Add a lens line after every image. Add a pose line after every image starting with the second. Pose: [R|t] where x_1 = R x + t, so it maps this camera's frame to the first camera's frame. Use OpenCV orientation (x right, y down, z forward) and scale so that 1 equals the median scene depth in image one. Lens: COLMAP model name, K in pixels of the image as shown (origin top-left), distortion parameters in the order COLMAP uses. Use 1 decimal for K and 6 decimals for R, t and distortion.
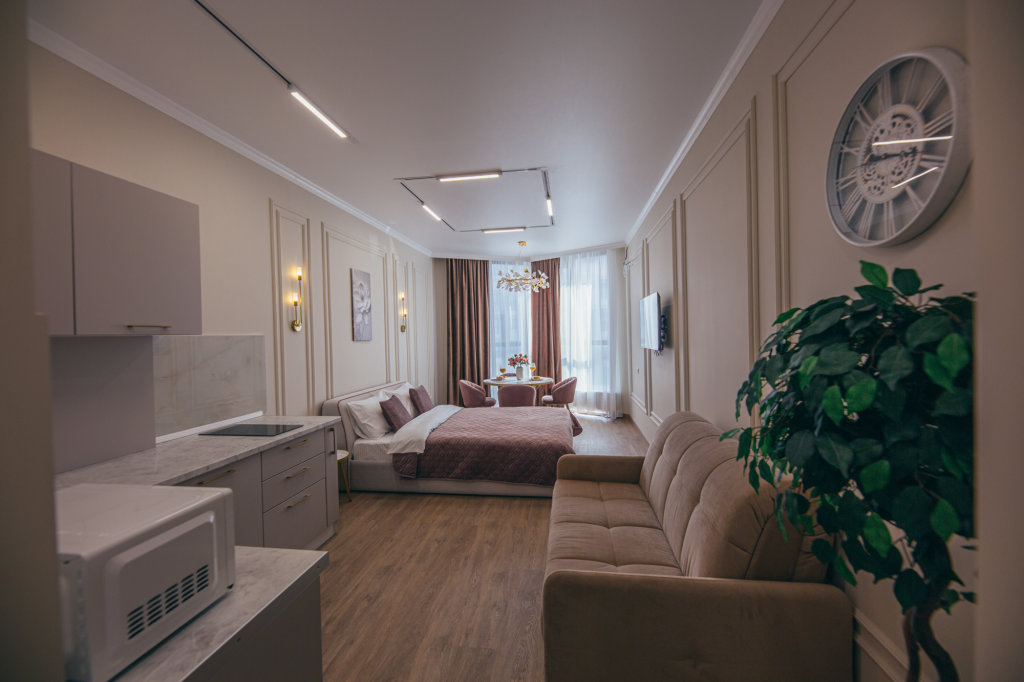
lens RADIAL K [[418.2, 0, 512.0], [0, 418.2, 341.0], [0, 0, 1]] dist [-0.001225, -0.000298]
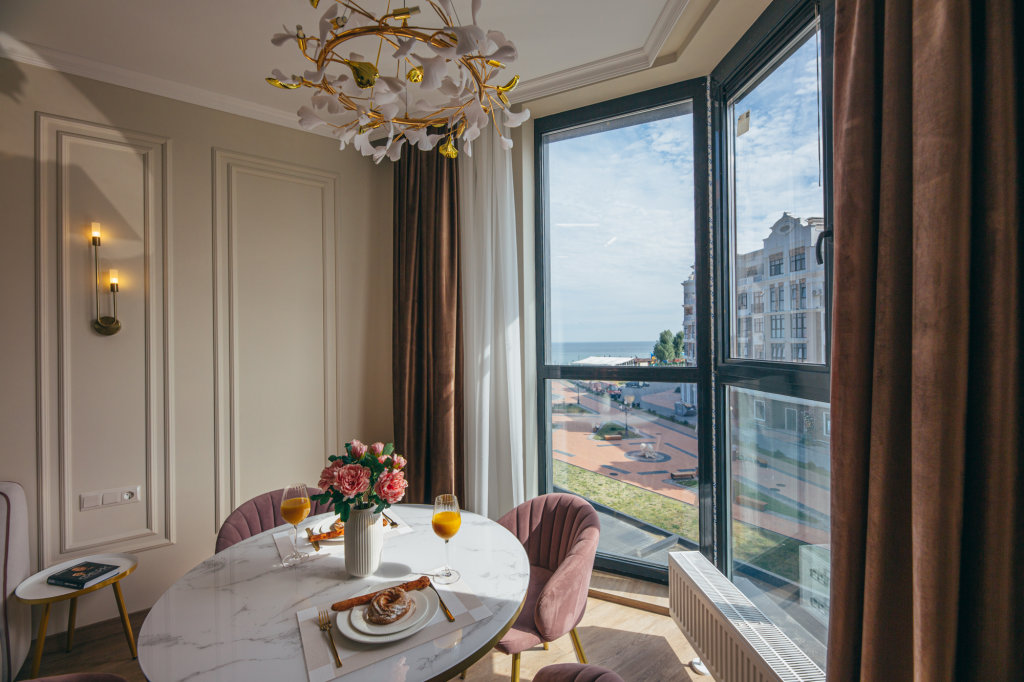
lens RADIAL K [[426.4, 0, 512.0], [0, 426.4, 341.0], [0, 0, 1]] dist [-0.002571, -0.000761]
pose [[0.672965, 0.002541, -0.739670, 0.311676], [-0.009525, 0.999941, -0.005230, -0.023506], [0.739613, 0.010565, 0.672949, 1.322020]]
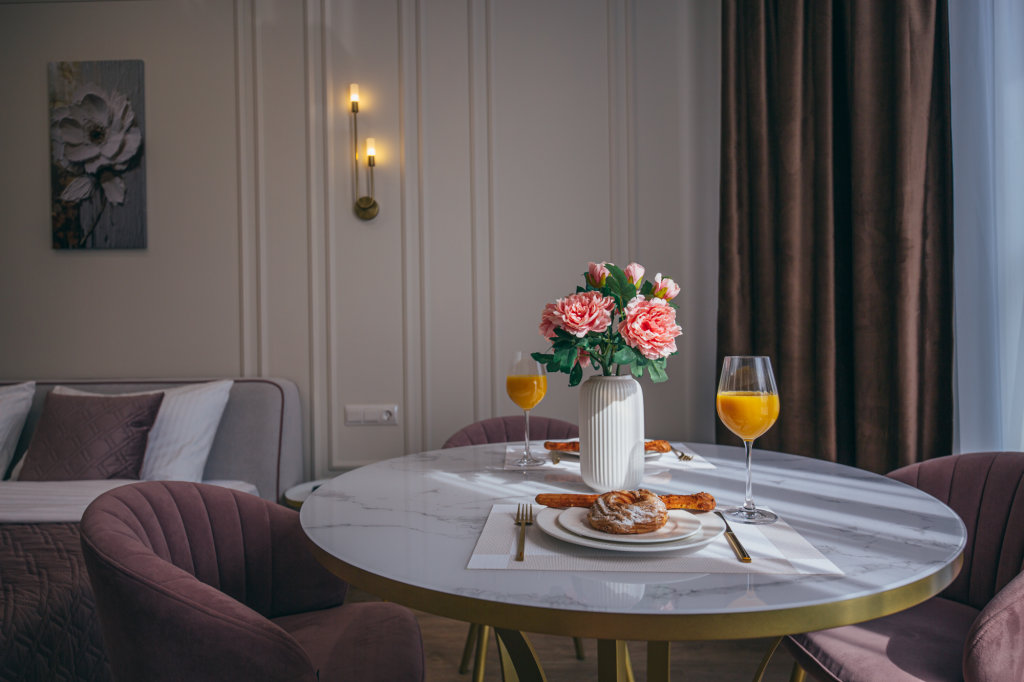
lens RADIAL K [[657.3, 0, 512.0], [0, 657.3, 341.0], [0, 0, 1]] dist [0.008503, 0.003069]
pose [[0.098976, 0.016817, -0.994948, 0.278268], [-0.004455, 0.999855, 0.016457, 0.073350], [0.995080, 0.002803, 0.099037, 1.381739]]
